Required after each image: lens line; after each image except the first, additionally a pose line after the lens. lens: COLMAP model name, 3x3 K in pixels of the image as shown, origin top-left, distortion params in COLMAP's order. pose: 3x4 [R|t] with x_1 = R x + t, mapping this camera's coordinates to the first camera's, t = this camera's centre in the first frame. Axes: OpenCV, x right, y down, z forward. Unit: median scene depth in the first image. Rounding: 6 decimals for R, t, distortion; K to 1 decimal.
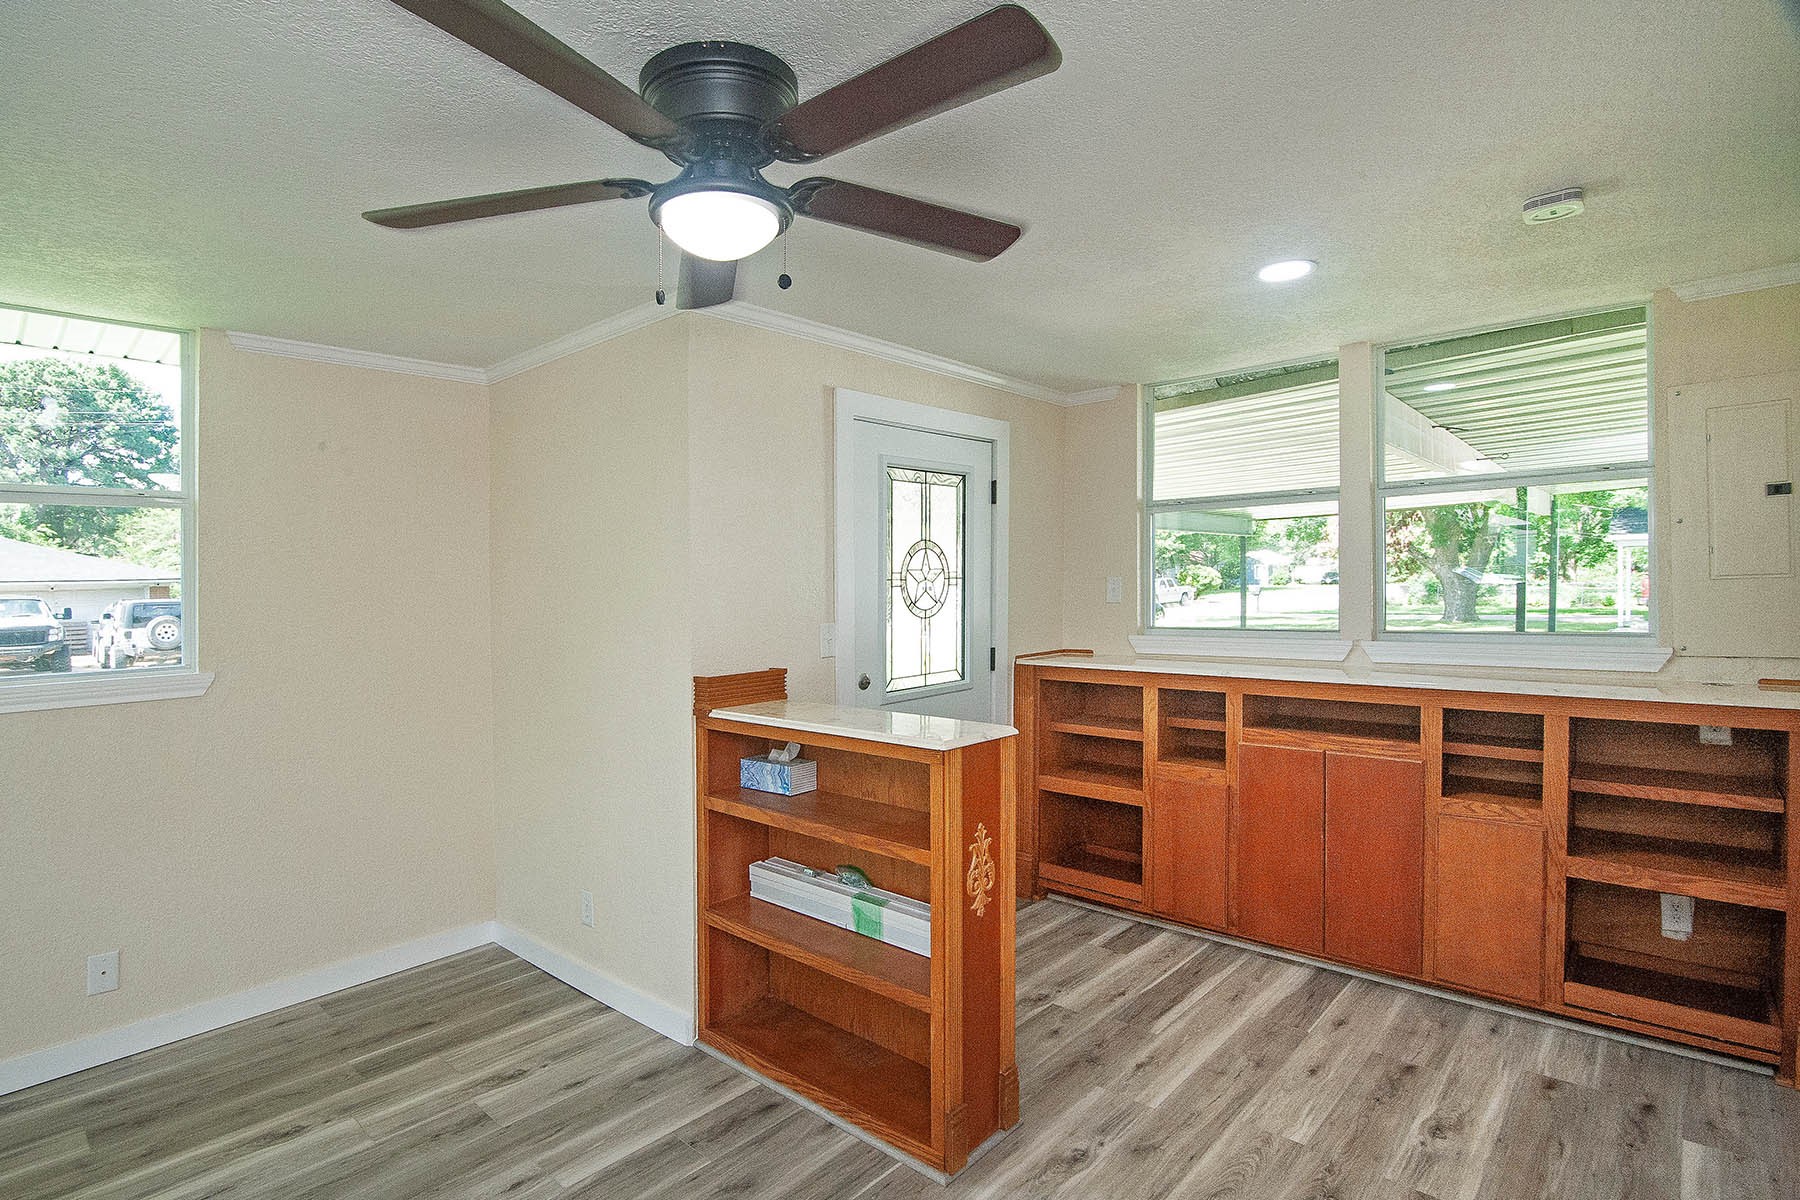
lens RADIAL K [[836.7, 0, 900.0], [0, 836.7, 600.0], [0, 0, 1]] dist [-0.015188, 0.000362]
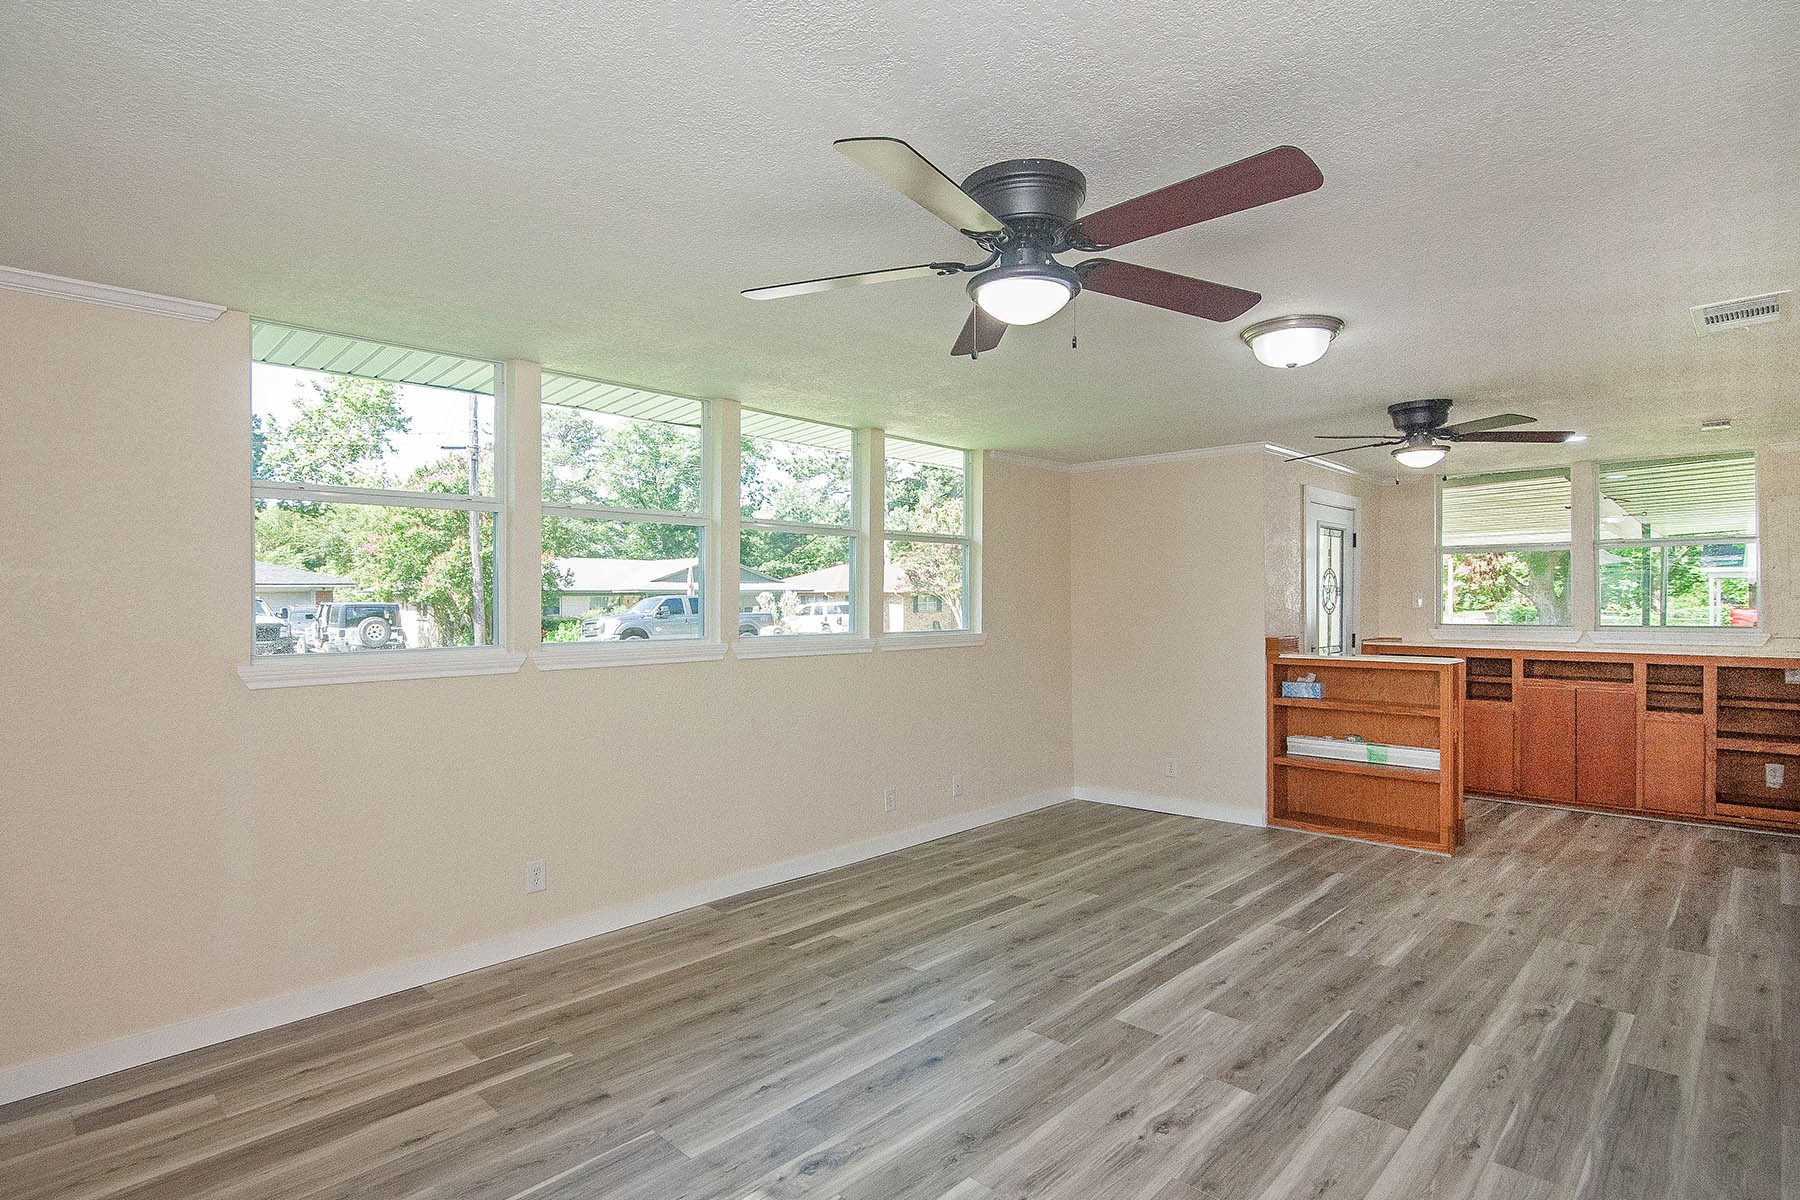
lens RADIAL K [[900.9, 0, 900.5], [0, 900.9, 607.0], [0, 0, 1]] dist [-0.012751, -0.000159]
pose [[0.999720, 0.018732, -0.014457, -0.987549], [-0.018958, 0.999698, -0.015646, 0.064013], [0.014159, 0.015916, 0.999773, -1.021711]]
